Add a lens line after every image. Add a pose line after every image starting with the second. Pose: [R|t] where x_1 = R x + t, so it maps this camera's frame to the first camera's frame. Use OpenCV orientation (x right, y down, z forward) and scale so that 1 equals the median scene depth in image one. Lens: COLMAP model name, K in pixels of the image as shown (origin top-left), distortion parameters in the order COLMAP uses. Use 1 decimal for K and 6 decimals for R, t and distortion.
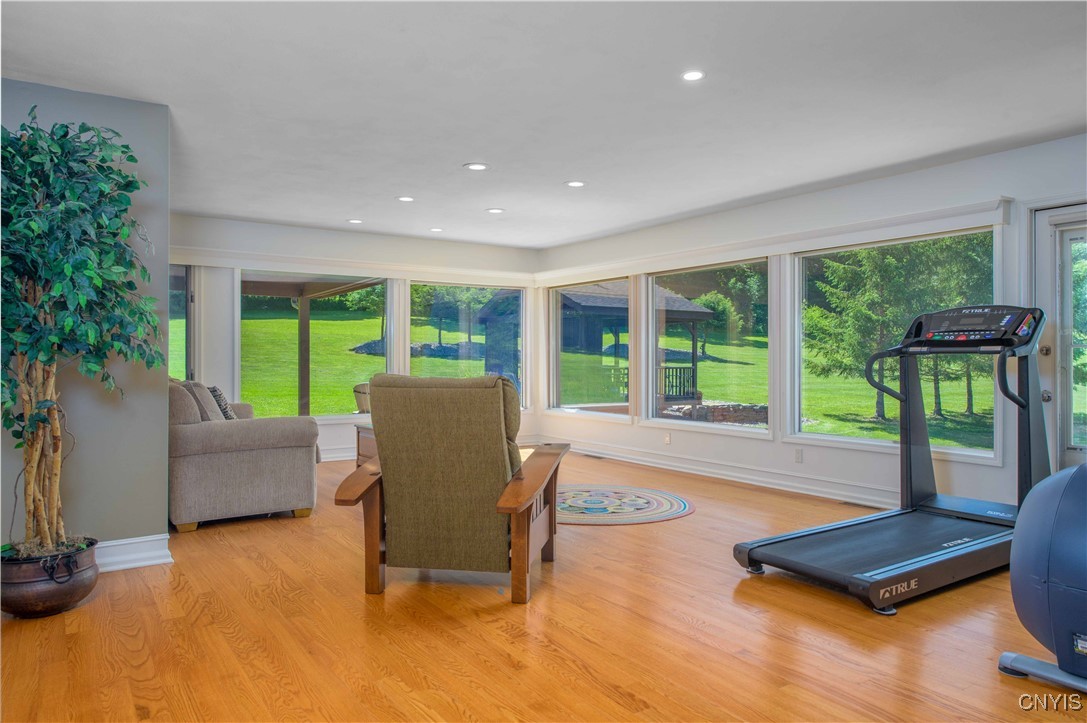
lens RADIAL K [[734.8, 0, 545.9], [0, 734.8, 359.0], [0, 0, 1]] dist [0.004151, -0.000200]
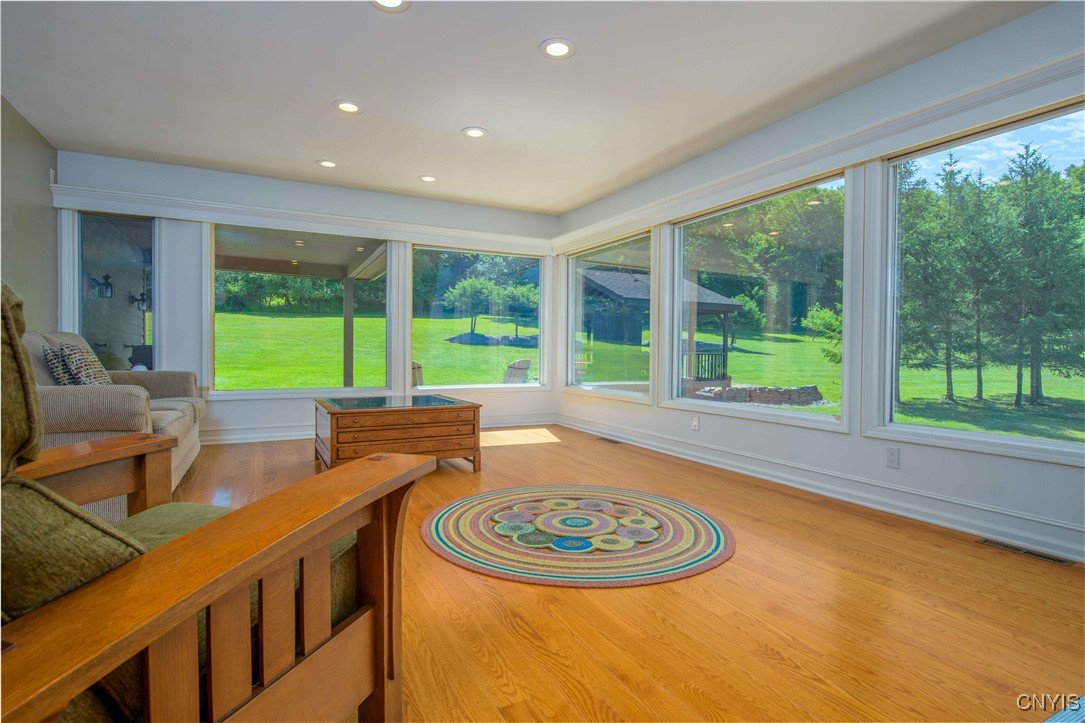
lens RADIAL K [[556.4, 0, 541.4], [0, 556.4, 361.4], [0, 0, 1]] dist [0.001459, 0.000159]
pose [[0.993168, 0.011210, -0.116153, 0.020523], [-0.009065, 0.999779, 0.018980, 0.008984], [0.116340, -0.017797, 0.993050, 0.113466]]
